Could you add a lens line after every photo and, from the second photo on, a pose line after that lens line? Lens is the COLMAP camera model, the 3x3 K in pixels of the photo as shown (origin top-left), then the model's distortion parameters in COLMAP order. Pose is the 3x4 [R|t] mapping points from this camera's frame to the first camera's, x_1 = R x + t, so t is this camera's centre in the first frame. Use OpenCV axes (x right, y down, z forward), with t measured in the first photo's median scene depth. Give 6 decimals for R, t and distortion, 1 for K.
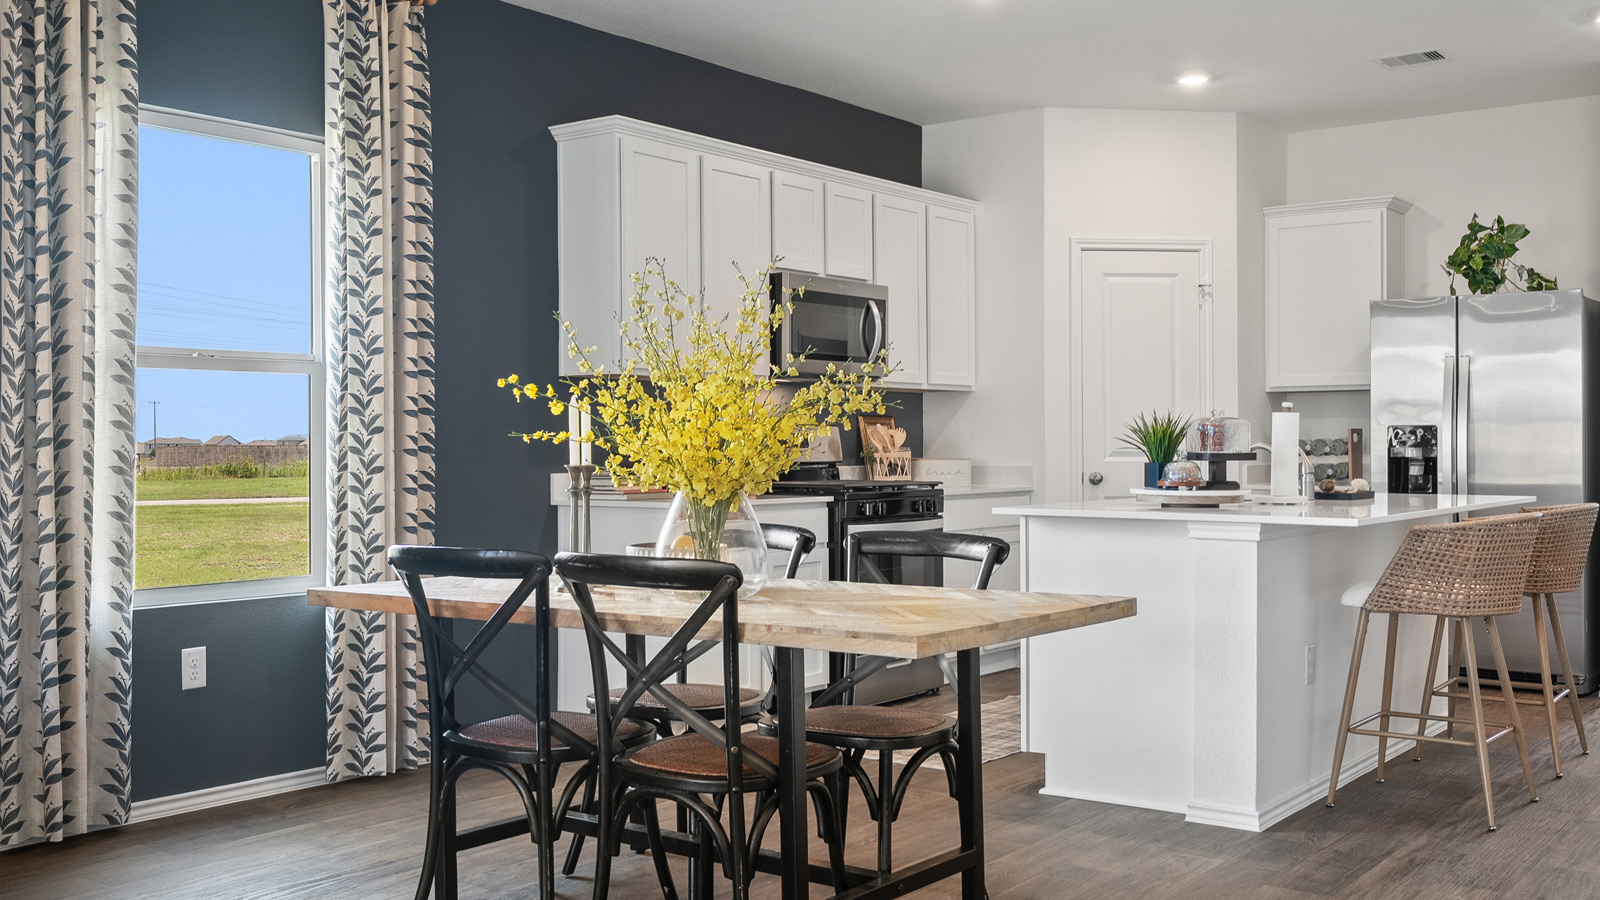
lens RADIAL K [[1561.4, 0, 794.7], [0, 1561.4, 439.9], [0, 0, 1]] dist [0.003601, 0.005747]
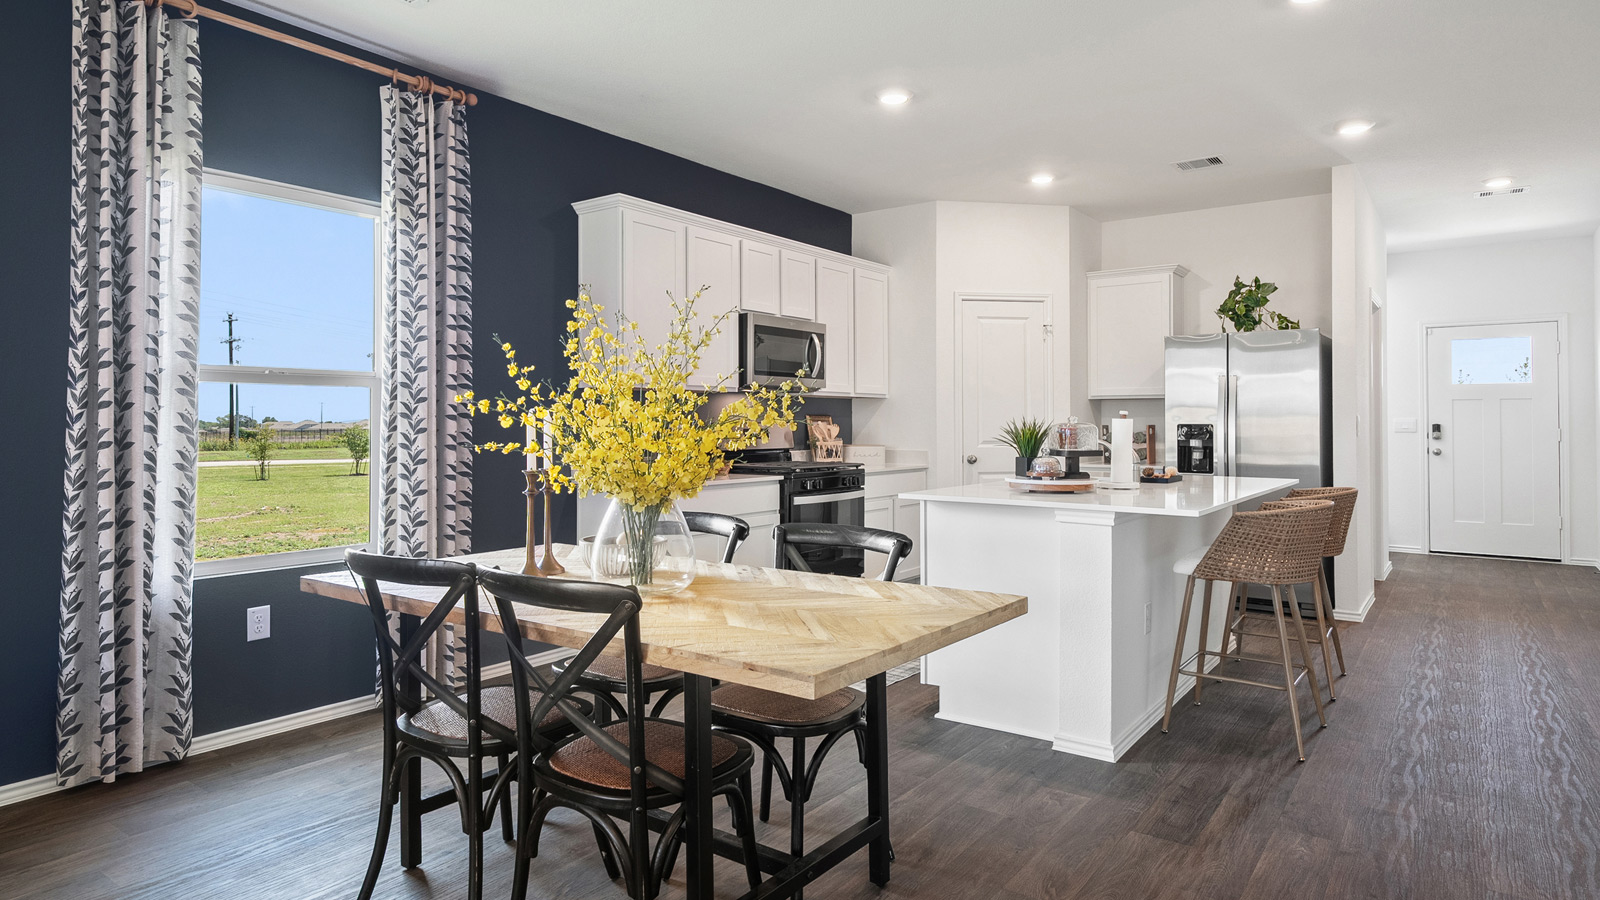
lens RADIAL K [[909.9, 0, 797.9], [0, 909.9, 412.5], [0, 0, 1]] dist [0.000979, -0.000040]
pose [[0.999918, 0.003095, 0.012442, 0.033176], [-0.002978, 0.999952, -0.009372, -0.014973], [-0.012471, 0.009334, 0.999879, 0.244859]]
